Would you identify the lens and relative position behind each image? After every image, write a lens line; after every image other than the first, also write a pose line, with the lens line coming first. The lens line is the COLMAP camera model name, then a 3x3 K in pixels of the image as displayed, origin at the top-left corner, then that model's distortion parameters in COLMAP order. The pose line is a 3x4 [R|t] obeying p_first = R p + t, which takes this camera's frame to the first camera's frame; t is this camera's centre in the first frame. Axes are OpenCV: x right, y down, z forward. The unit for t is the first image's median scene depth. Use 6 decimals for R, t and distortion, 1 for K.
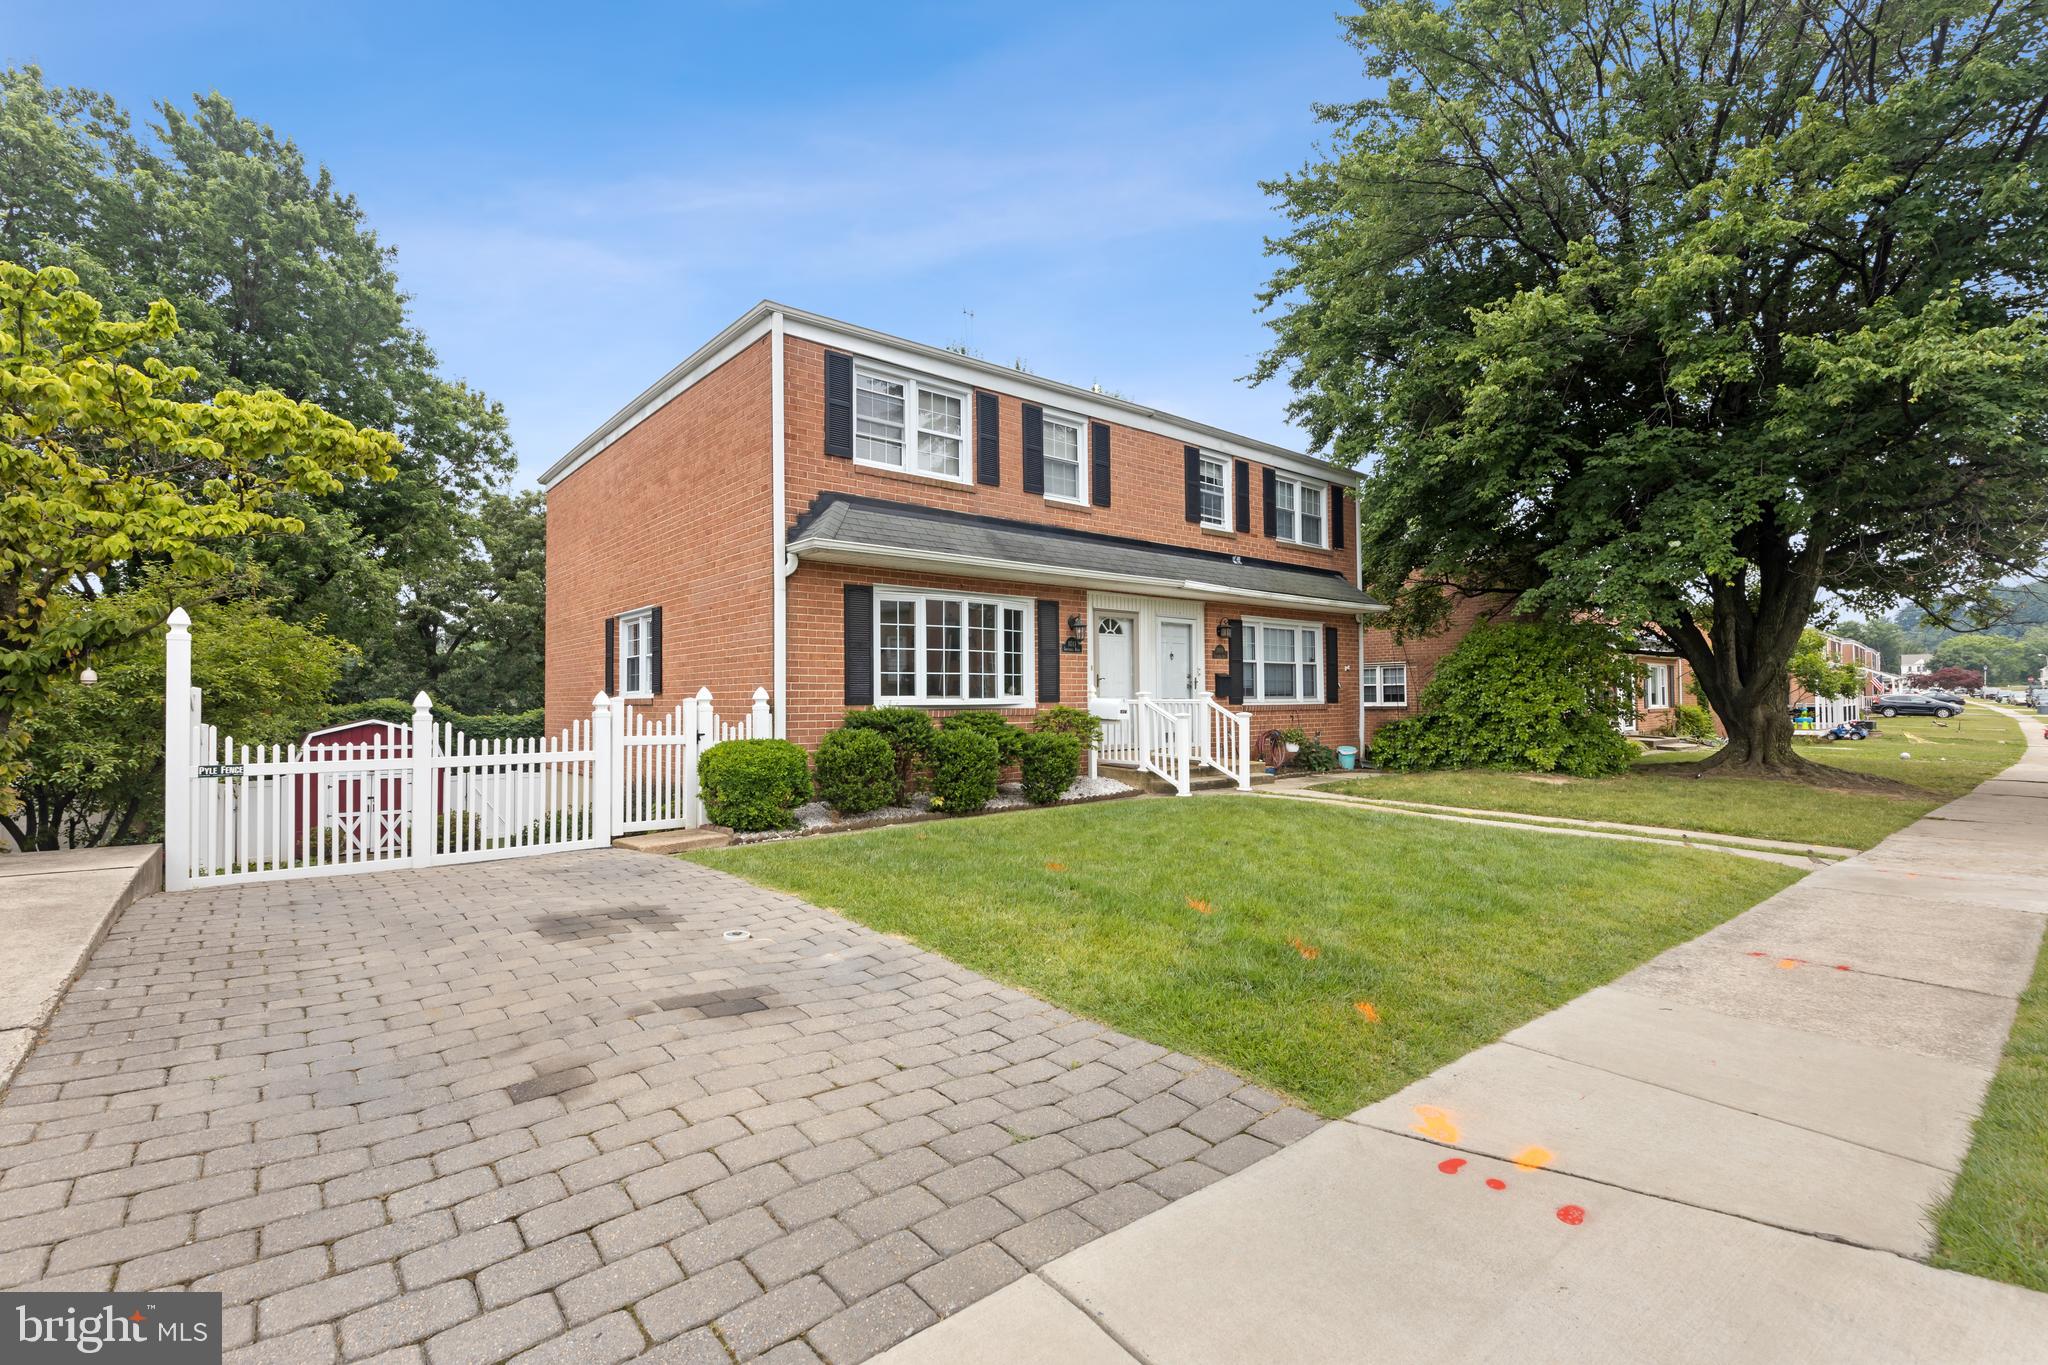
lens RADIAL K [[923.8, 0, 1021.8], [0, 923.8, 675.2], [0, 0, 1]] dist [0.011040, 0.000020]
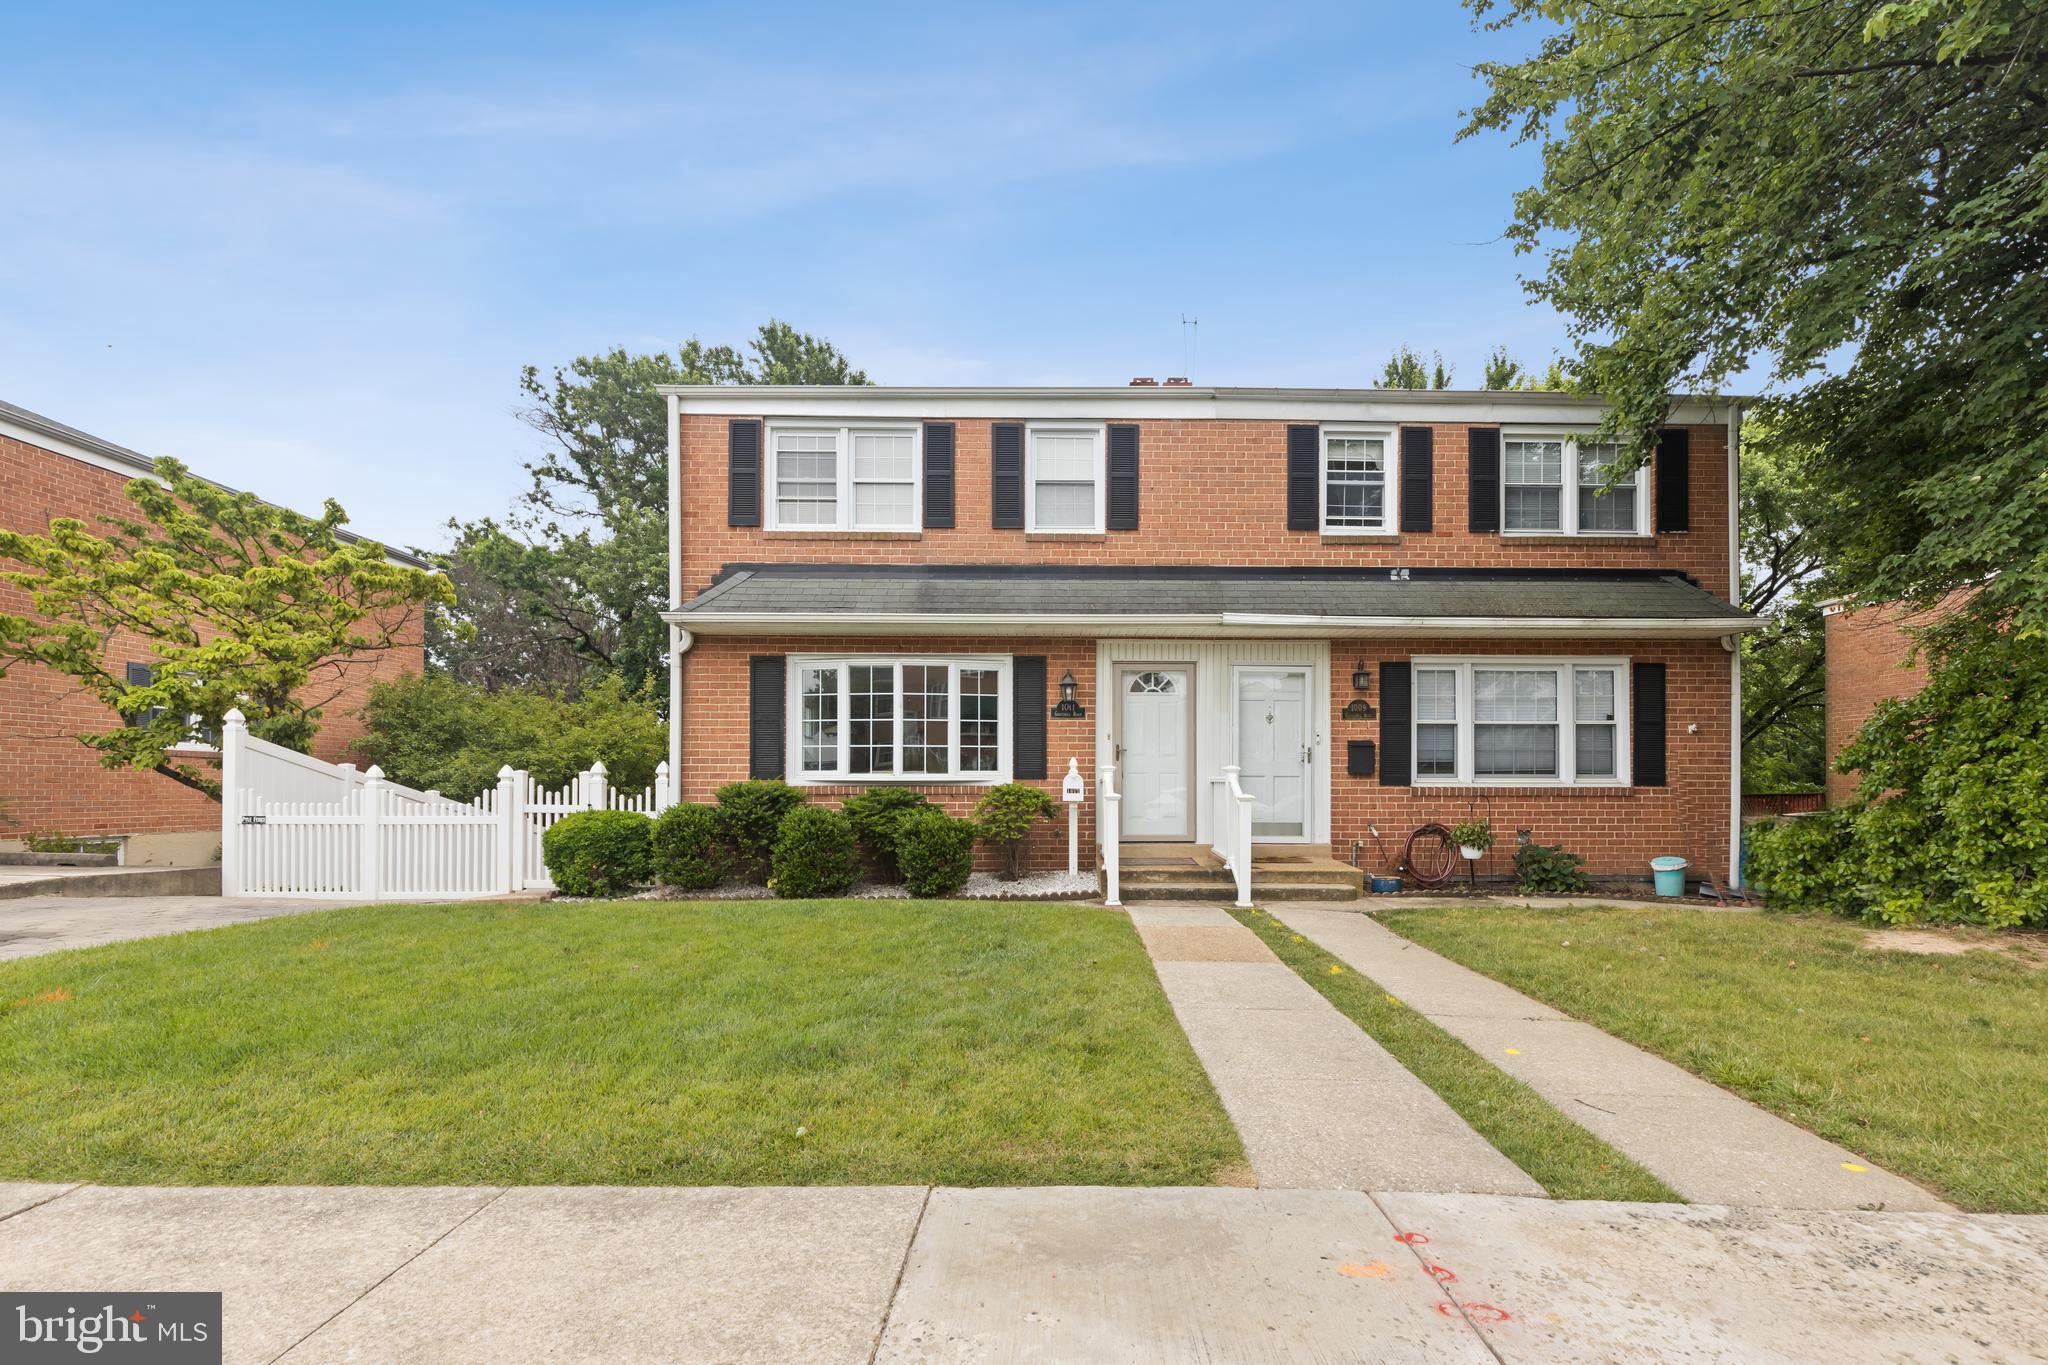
lens RADIAL K [[923.8, 0, 1034.3], [0, 923.8, 779.6], [0, 0, 1]] dist [0.011040, 0.000020]
pose [[0.775221, 0.006532, -0.631656, 0.560921], [0.009498, 0.999713, 0.021996, 0.011594], [0.631619, -0.023051, 0.774937, 0.362411]]
